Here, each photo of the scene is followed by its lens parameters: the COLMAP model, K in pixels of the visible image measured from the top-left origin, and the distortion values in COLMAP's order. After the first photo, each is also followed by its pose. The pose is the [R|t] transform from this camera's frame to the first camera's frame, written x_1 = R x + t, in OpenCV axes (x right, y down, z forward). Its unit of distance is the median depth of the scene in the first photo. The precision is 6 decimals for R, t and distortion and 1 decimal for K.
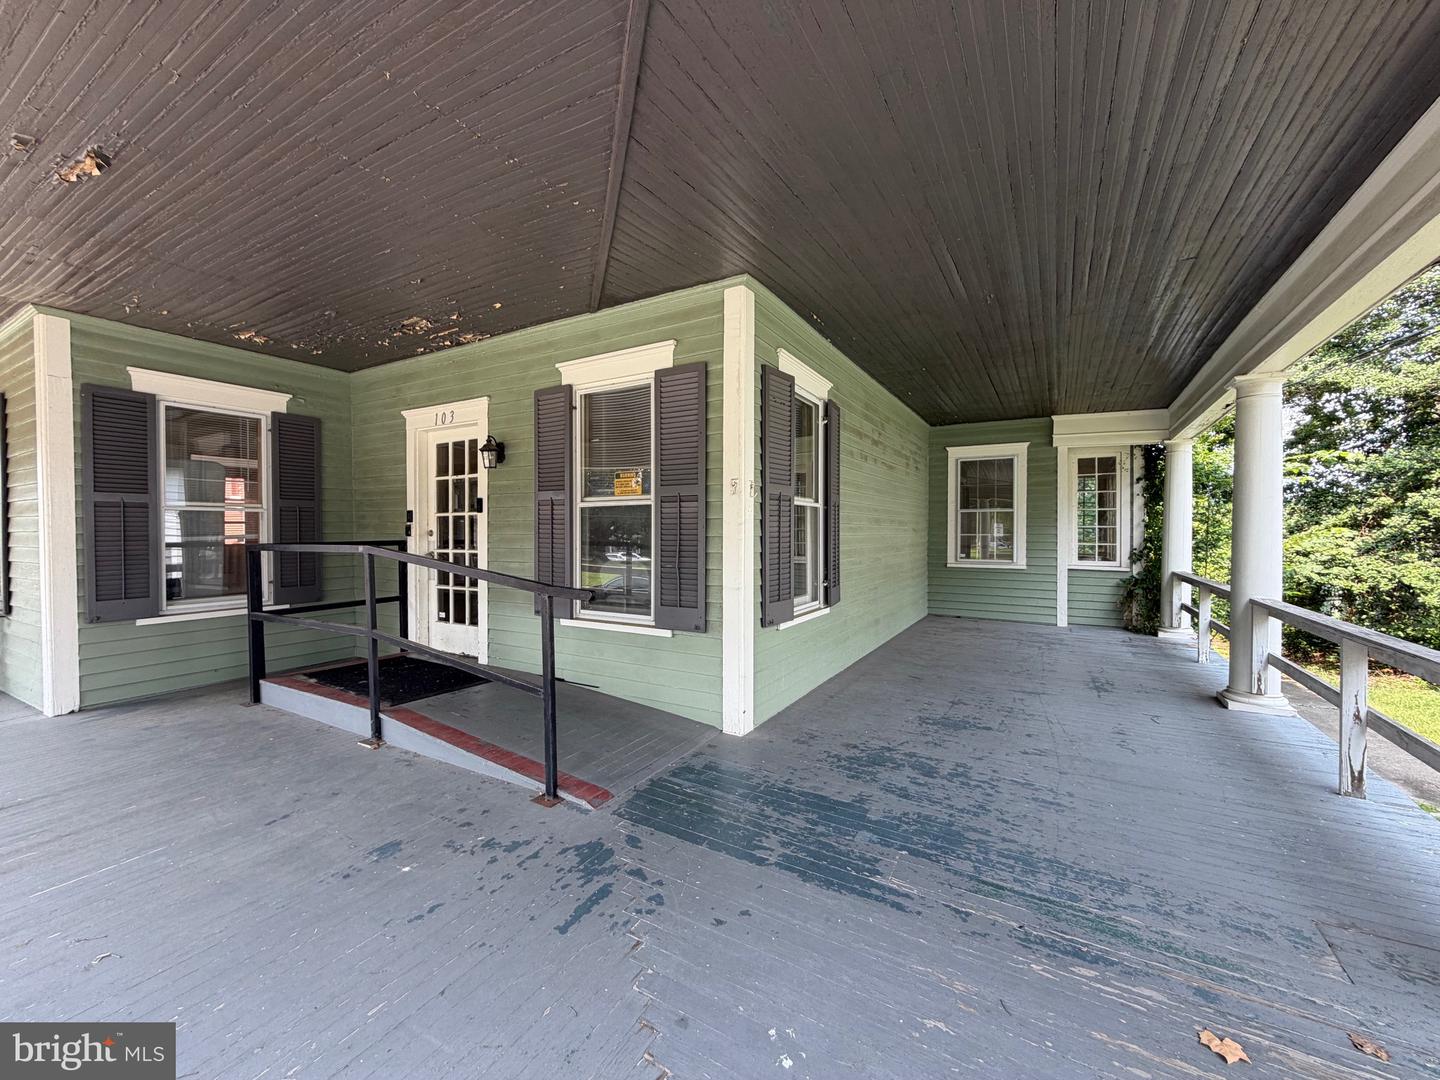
lens RADIAL K [[575.3, 0, 720.2], [0, 575.3, 536.4], [0, 0, 1]] dist [-0.000136, 0.000475]
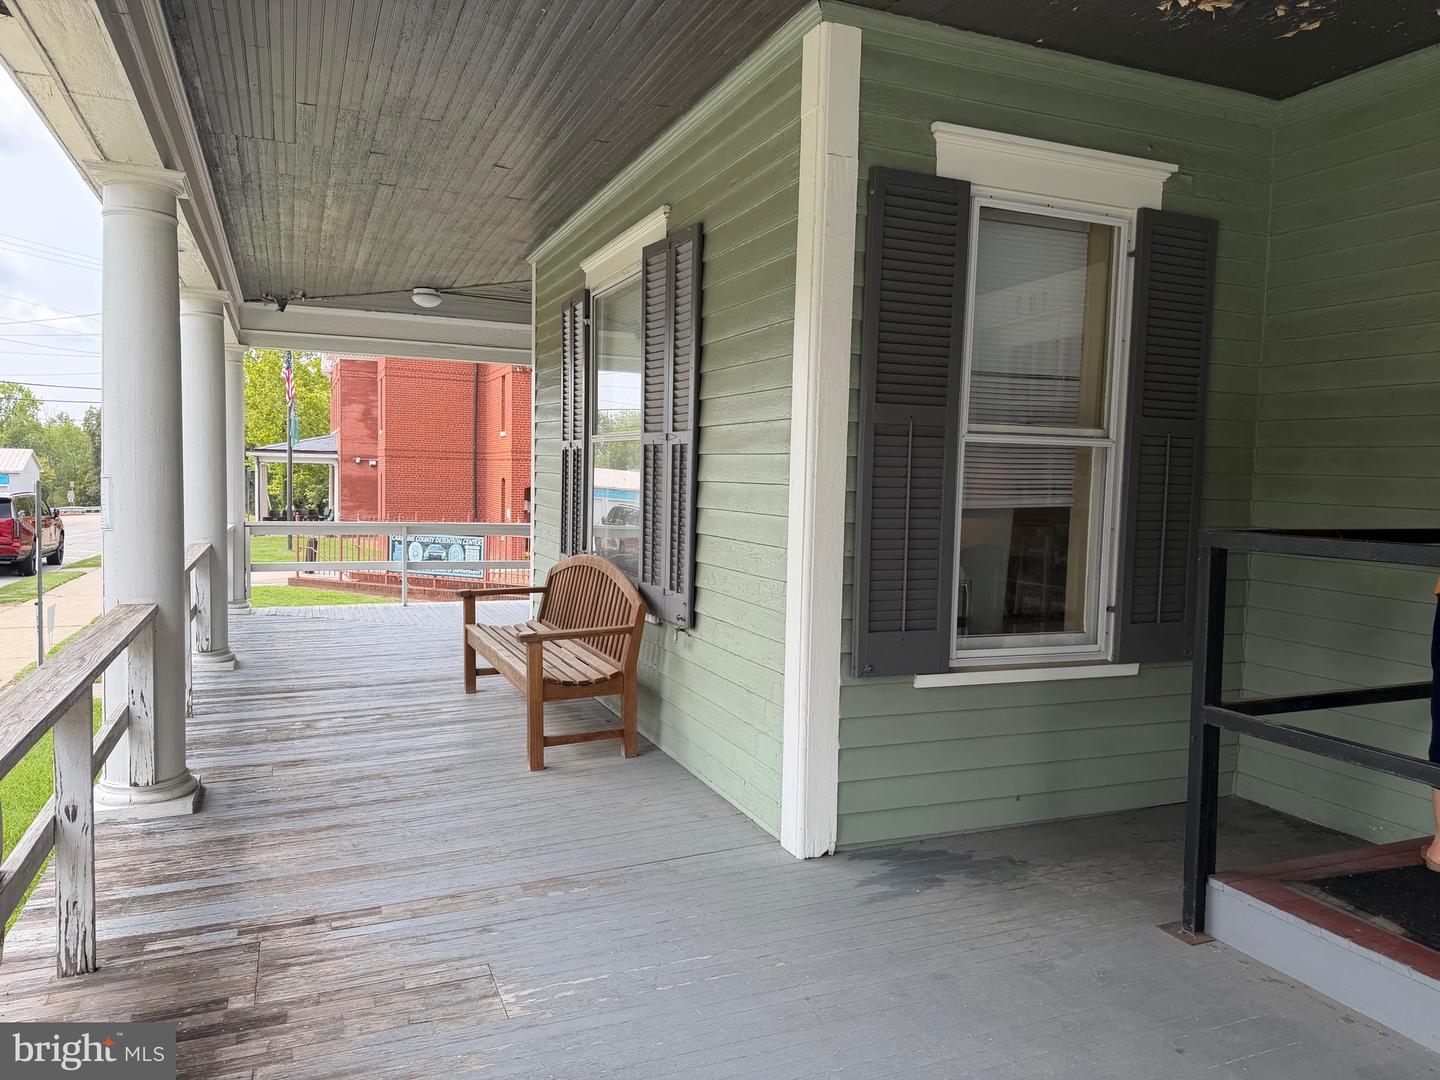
lens RADIAL K [[1014.9, 0, 725.1], [0, 1014.9, 538.7], [0, 0, 1]] dist [0.014577, -0.014216]
pose [[0.797985, 0.066751, -0.598969, -0.662276], [-0.036373, 0.997370, 0.062692, -0.012625], [0.601579, -0.028241, 0.798314, 0.253875]]
